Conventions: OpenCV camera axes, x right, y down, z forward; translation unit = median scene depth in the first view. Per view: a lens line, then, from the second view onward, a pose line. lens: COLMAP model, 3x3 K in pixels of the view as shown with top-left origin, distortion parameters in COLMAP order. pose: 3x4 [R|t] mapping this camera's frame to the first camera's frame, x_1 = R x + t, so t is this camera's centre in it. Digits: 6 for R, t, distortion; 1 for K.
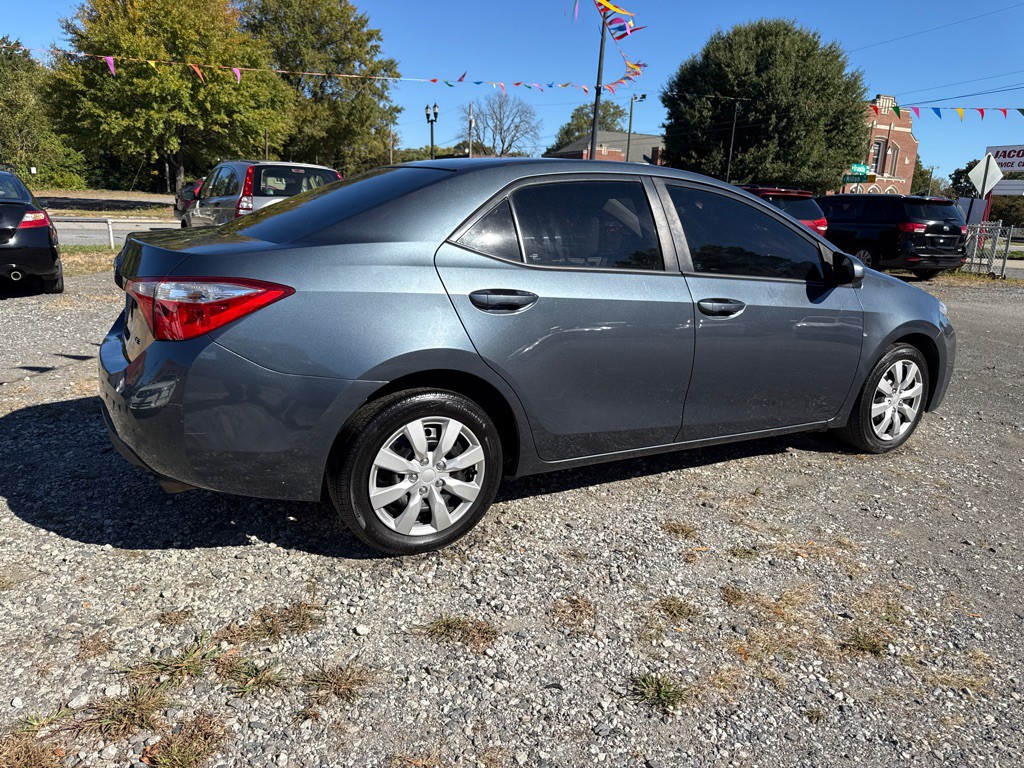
lens RADIAL K [[738.1, 0, 515.9], [0, 738.1, 387.1], [0, 0, 1]] dist [0.012380, -0.013878]
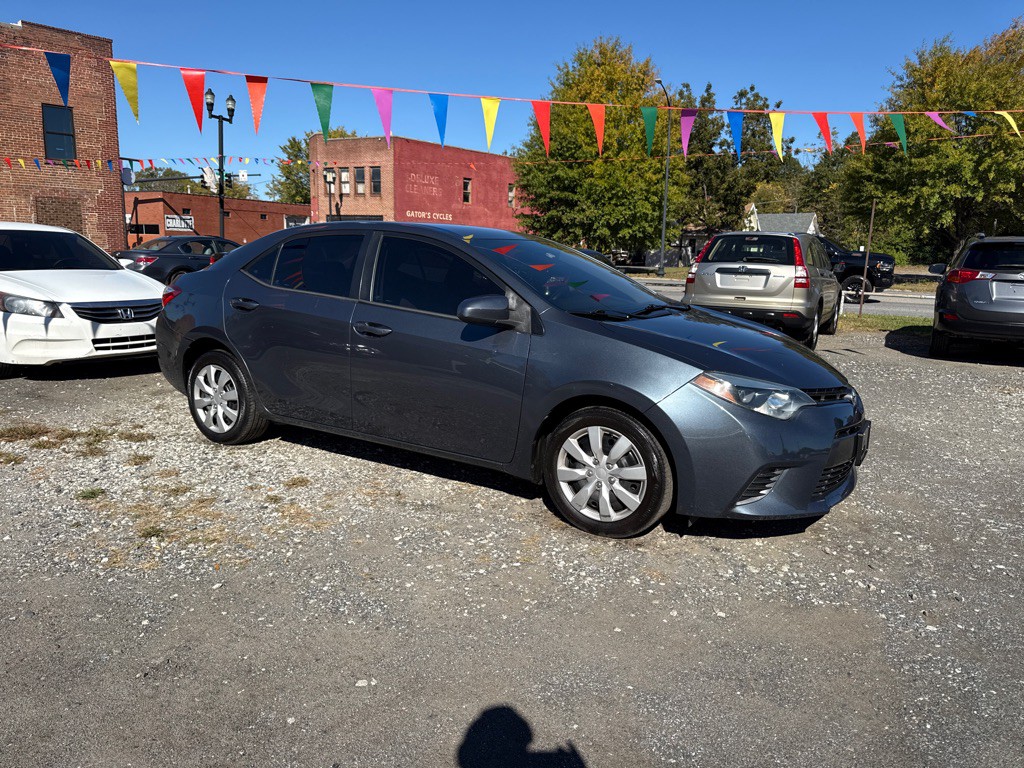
lens RADIAL K [[721.3, 0, 513.8], [0, 721.3, 397.8], [0, 0, 1]] dist [0.108675, -0.146567]
pose [[0.473355, 0.149618, -0.868073, 0.145619], [-0.222804, 0.973761, 0.046340, -0.010426], [0.852229, 0.171474, 0.494270, 0.059766]]
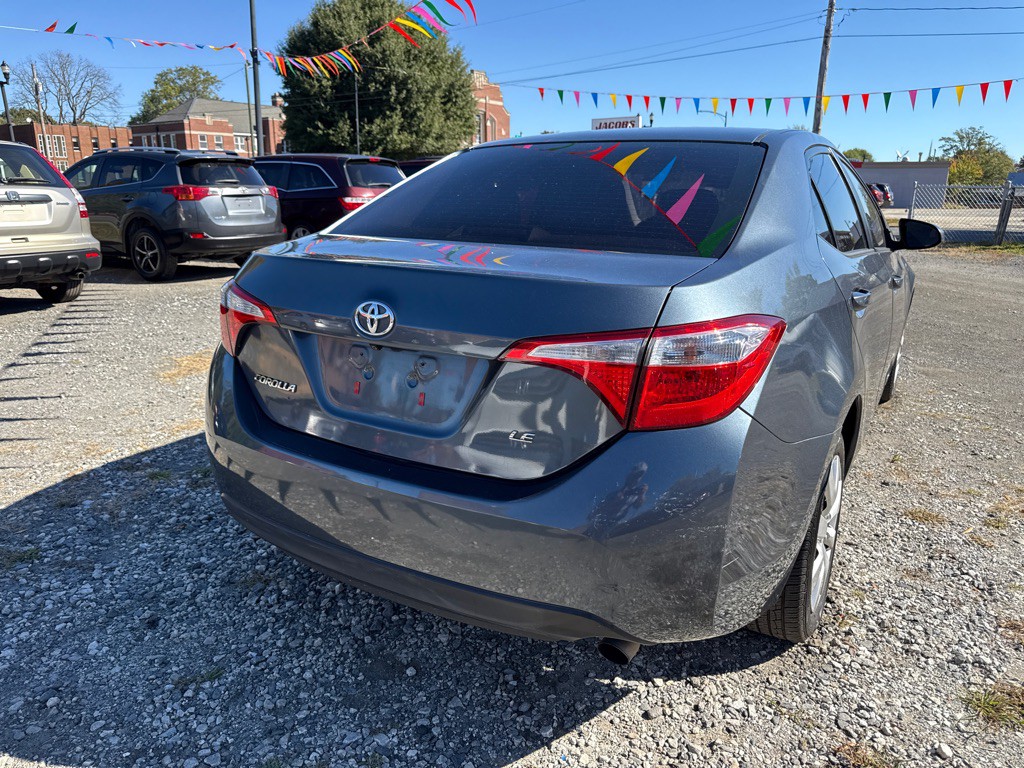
lens RADIAL K [[740.0, 0, 520.7], [0, 740.0, 385.0], [0, 0, 1]] dist [-0.001644, -0.006138]
pose [[0.868057, -0.163150, 0.468891, -0.061016], [0.147700, 0.986564, 0.069836, -0.011437], [-0.473985, 0.008634, 0.880491, 0.036212]]
